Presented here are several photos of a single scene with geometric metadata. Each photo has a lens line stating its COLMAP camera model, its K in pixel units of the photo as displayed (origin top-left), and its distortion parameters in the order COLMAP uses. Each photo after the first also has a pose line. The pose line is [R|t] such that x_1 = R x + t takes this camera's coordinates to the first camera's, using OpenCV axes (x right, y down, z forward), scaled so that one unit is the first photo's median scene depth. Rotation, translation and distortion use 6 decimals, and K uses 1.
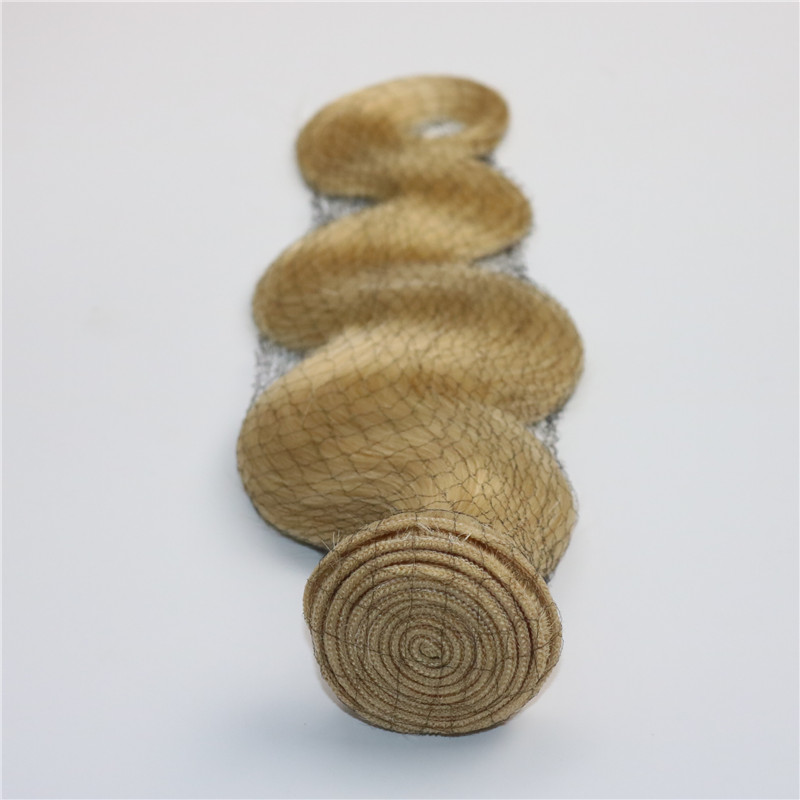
lens RADIAL K [[2573.8, 0, 400.0], [0, 2573.8, 400.0], [0, 0, 1]] dist [0.004354, 1.927889]
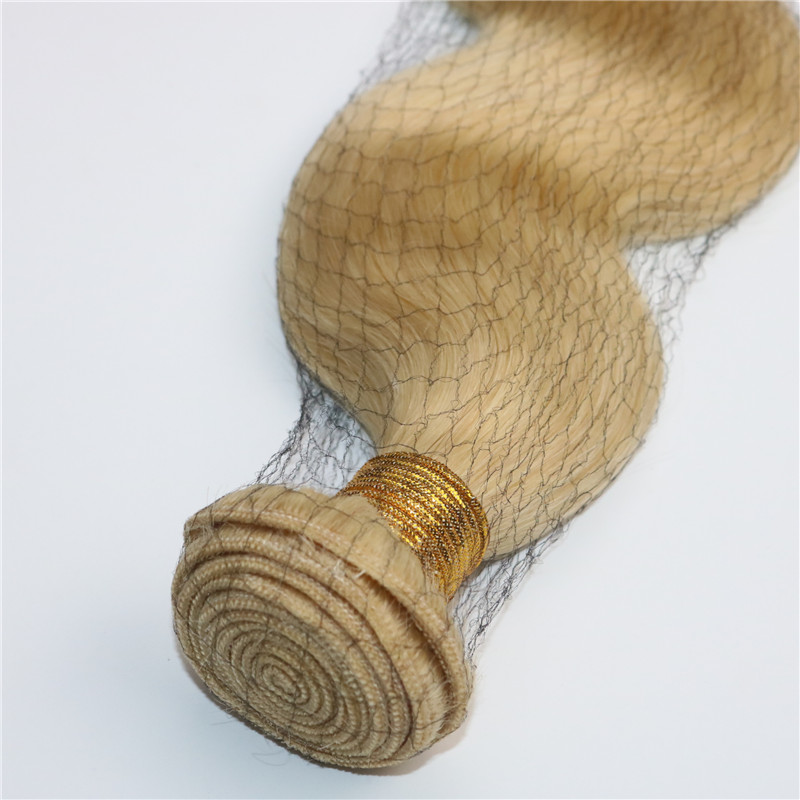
lens RADIAL K [[2573.8, 0, 400.0], [0, 2573.8, 400.0], [0, 0, 1]] dist [0.004354, 1.927889]
pose [[0.931909, 0.304408, -0.197184, 0.168418], [-0.199975, 0.884812, 0.420853, -0.306066], [0.302582, -0.352765, 0.885439, 0.360788]]
